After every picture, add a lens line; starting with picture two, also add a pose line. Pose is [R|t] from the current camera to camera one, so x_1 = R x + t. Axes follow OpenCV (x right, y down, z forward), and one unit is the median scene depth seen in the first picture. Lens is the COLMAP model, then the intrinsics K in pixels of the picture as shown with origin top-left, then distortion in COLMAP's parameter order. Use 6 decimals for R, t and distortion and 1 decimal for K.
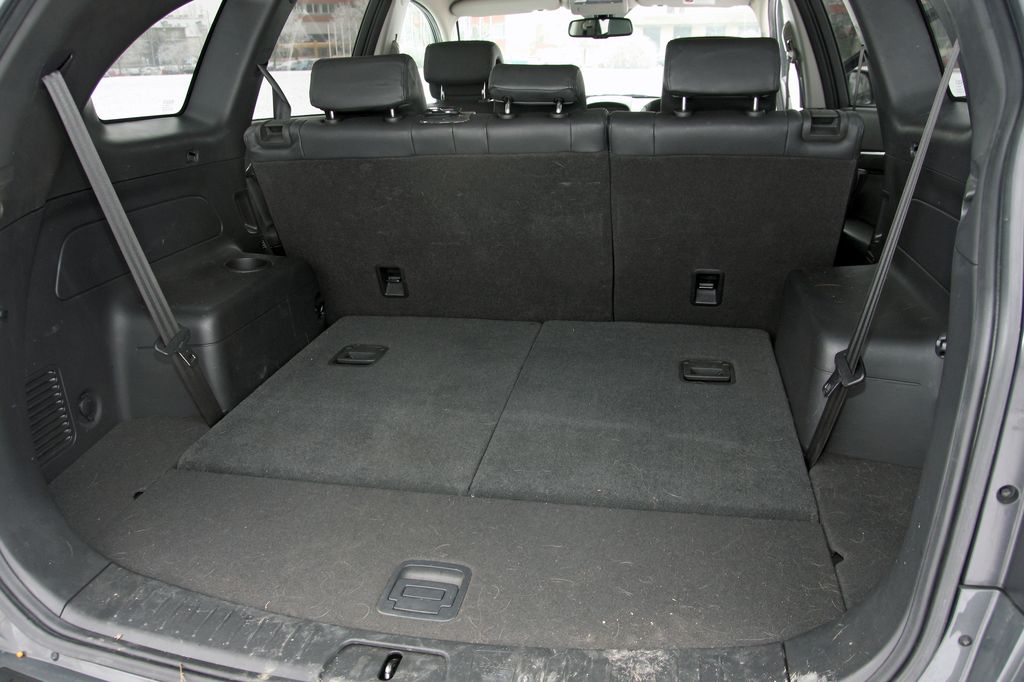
lens RADIAL K [[774.3, 0, 512.5], [0, 774.3, 354.5], [0, 0, 1]] dist [-0.144242, 0.105057]
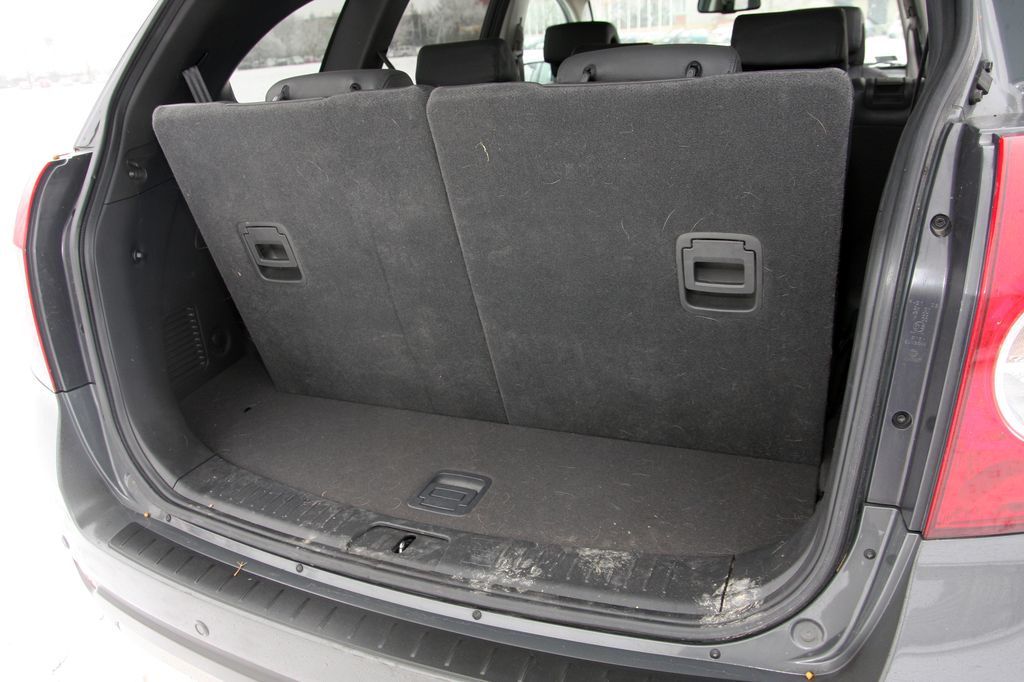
lens RADIAL K [[774.3, 0, 512.5], [0, 774.3, 354.5], [0, 0, 1]] dist [-0.144242, 0.105057]
pose [[0.974877, 0.042388, -0.218675, 0.251561], [-0.036954, 0.998899, 0.028883, 0.059751], [0.219659, -0.020076, 0.975370, -0.156166]]
